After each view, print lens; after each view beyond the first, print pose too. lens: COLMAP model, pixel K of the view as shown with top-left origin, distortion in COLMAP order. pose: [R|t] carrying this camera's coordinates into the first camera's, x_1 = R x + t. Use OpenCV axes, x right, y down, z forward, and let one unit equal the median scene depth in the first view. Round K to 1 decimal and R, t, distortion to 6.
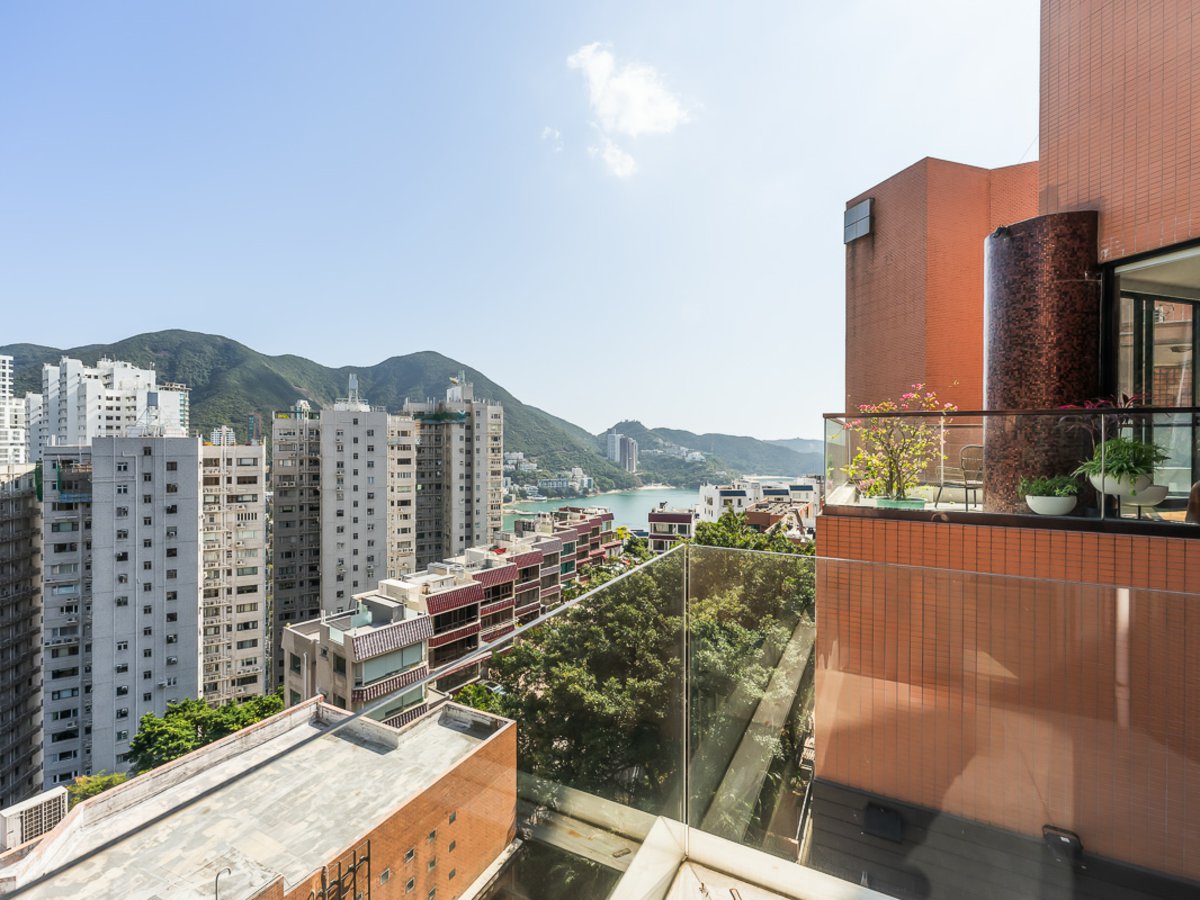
lens RADIAL K [[558.0, 0, 600.0], [0, 558.0, 450.0], [0, 0, 1]] dist [-0.003083, 0.000768]
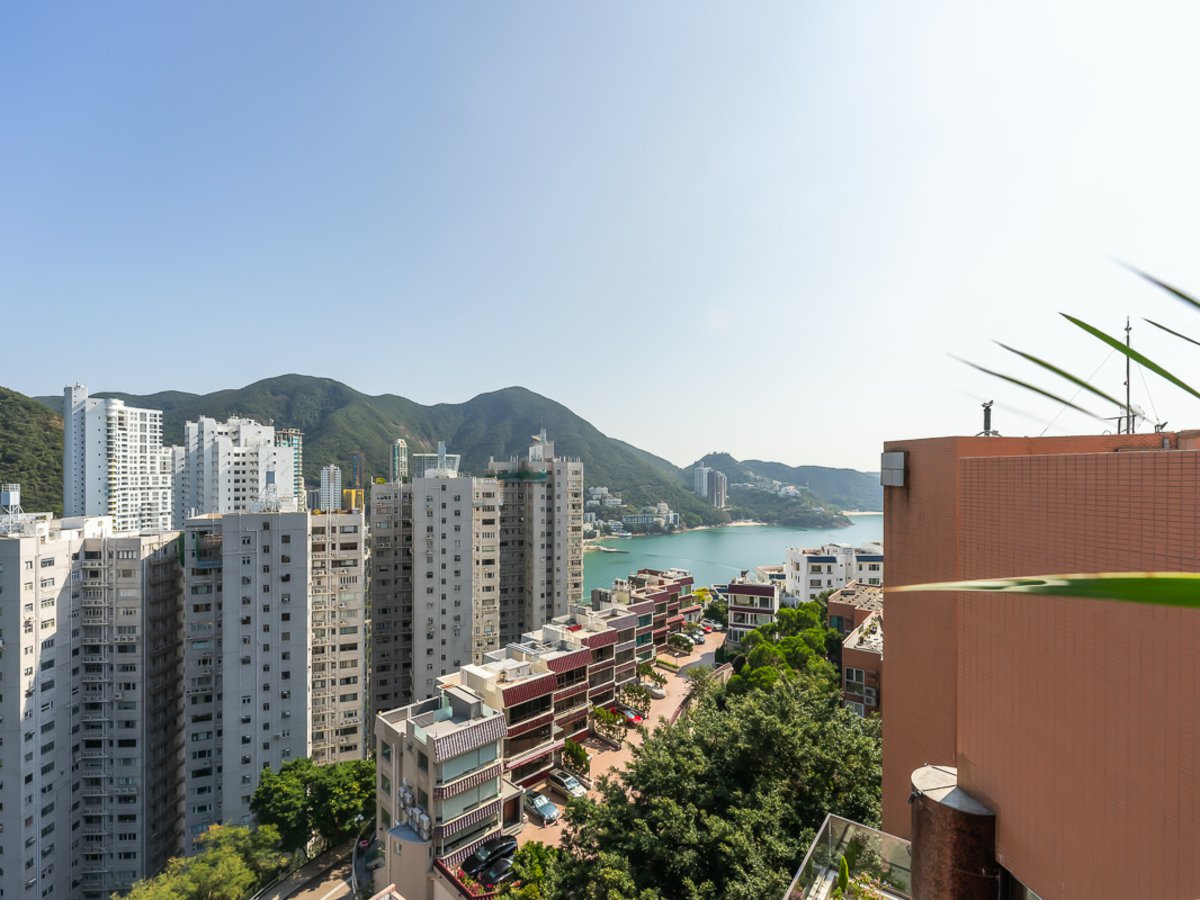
lens RADIAL K [[578.0, 0, 600.0], [0, 578.0, 450.0], [0, 0, 1]] dist [-0.000936, -0.000396]
pose [[0.986675, -0.000164, -0.162703, 0.032501], [0.000133, 1.000000, -0.000200, -0.128464], [0.162703, 0.000176, 0.986675, -0.030964]]
